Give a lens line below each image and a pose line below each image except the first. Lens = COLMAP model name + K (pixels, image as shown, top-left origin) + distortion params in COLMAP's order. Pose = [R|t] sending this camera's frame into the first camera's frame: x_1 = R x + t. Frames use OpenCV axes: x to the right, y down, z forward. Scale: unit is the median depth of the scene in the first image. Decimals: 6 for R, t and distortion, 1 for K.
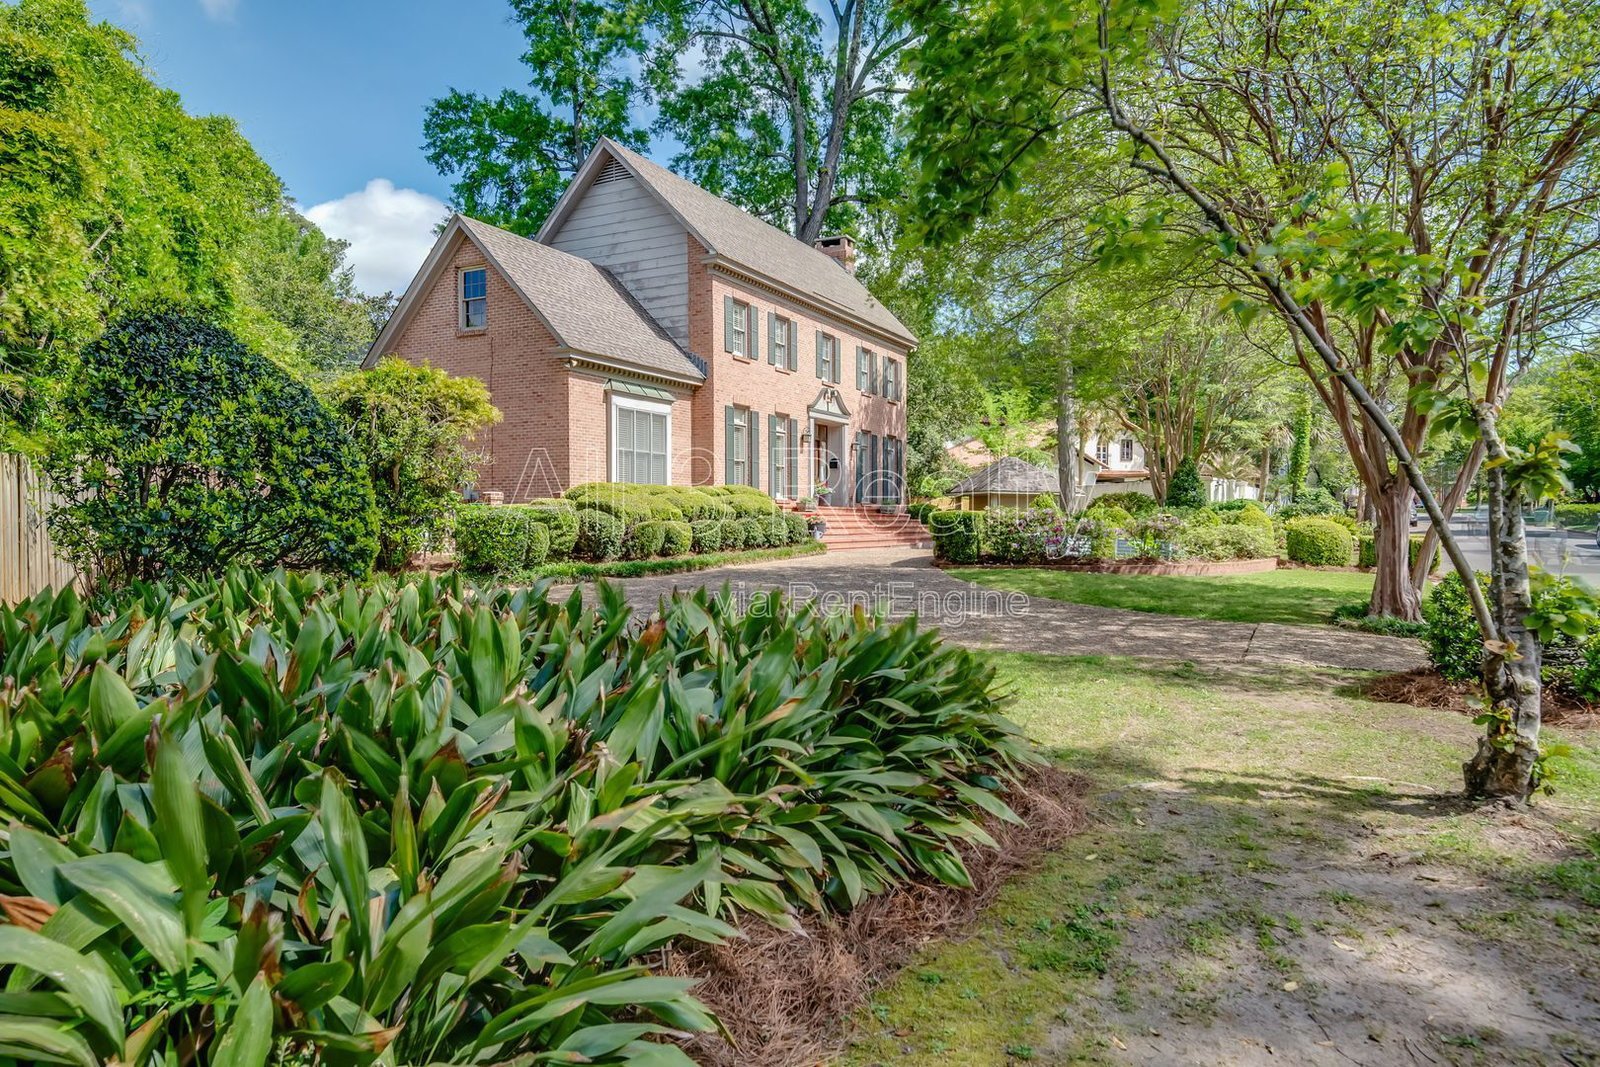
lens RADIAL K [[963.4, 0, 801.9], [0, 963.4, 528.9], [0, 0, 1]] dist [-0.004872, -0.000578]
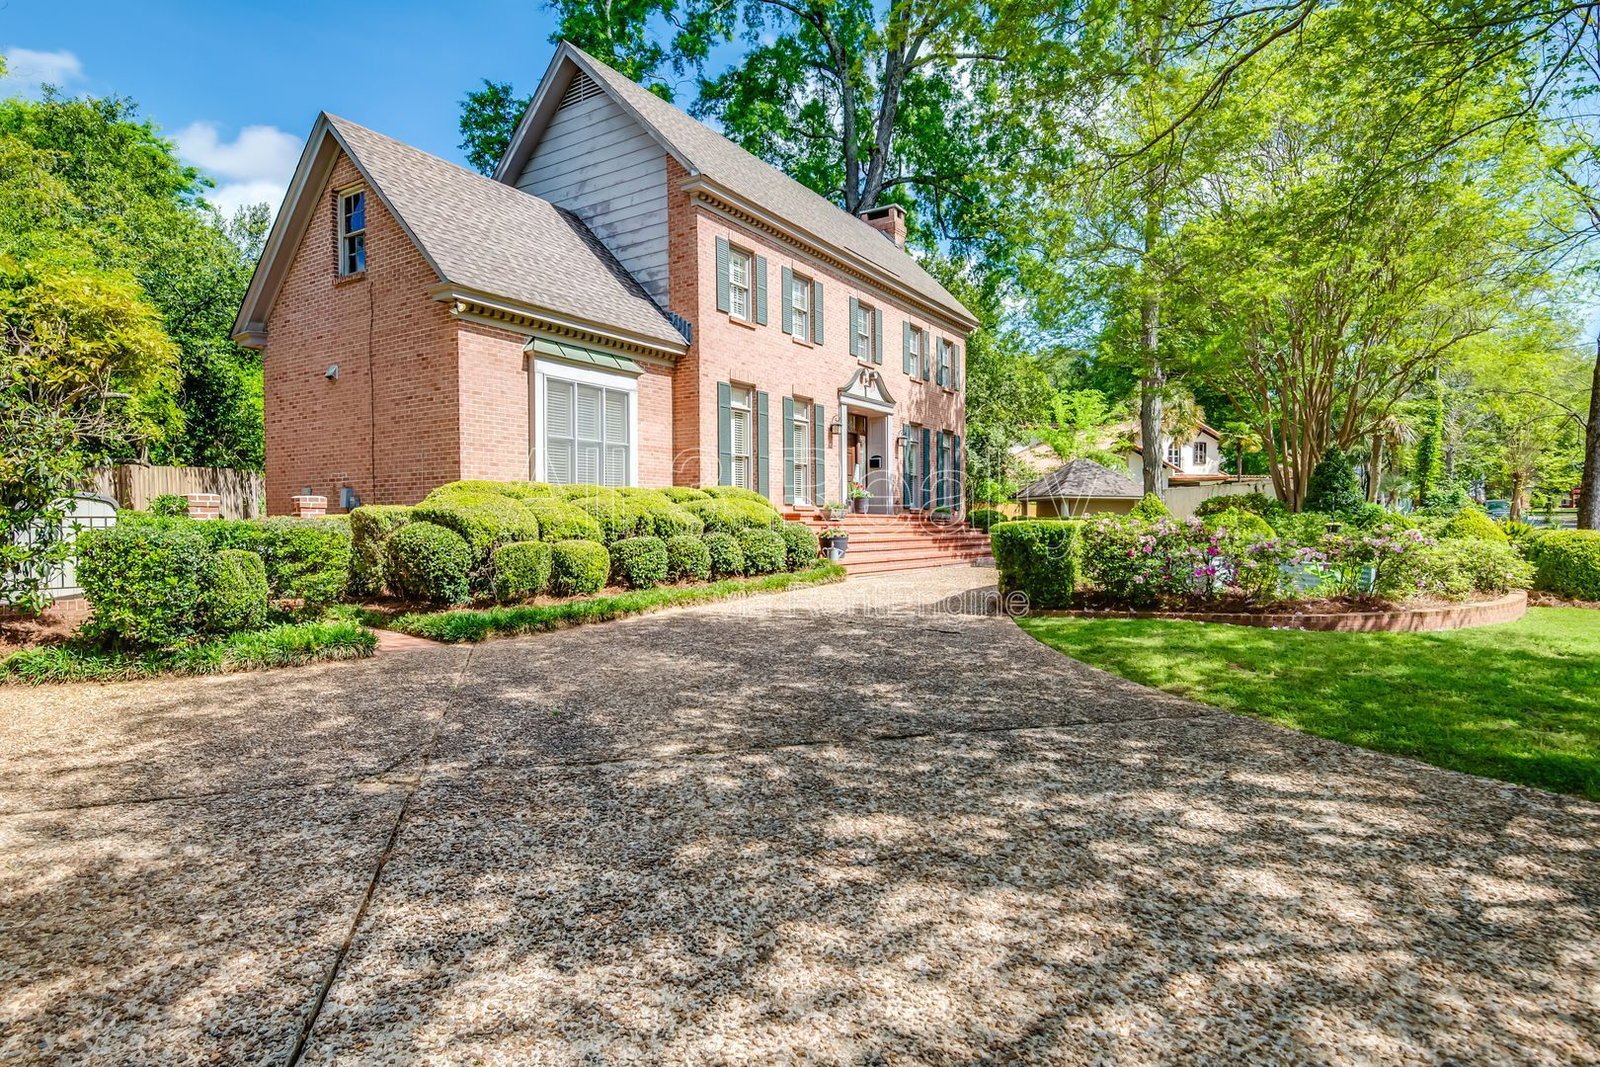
lens RADIAL K [[841.4, 0, 795.6], [0, 841.4, 533.4], [0, 0, 1]] dist [0.006175, 0.000557]
pose [[0.995028, -0.003138, -0.099547, 0.042219], [0.003219, 0.999995, 0.000652, -0.008256], [0.099545, -0.000969, 0.995033, 0.311326]]
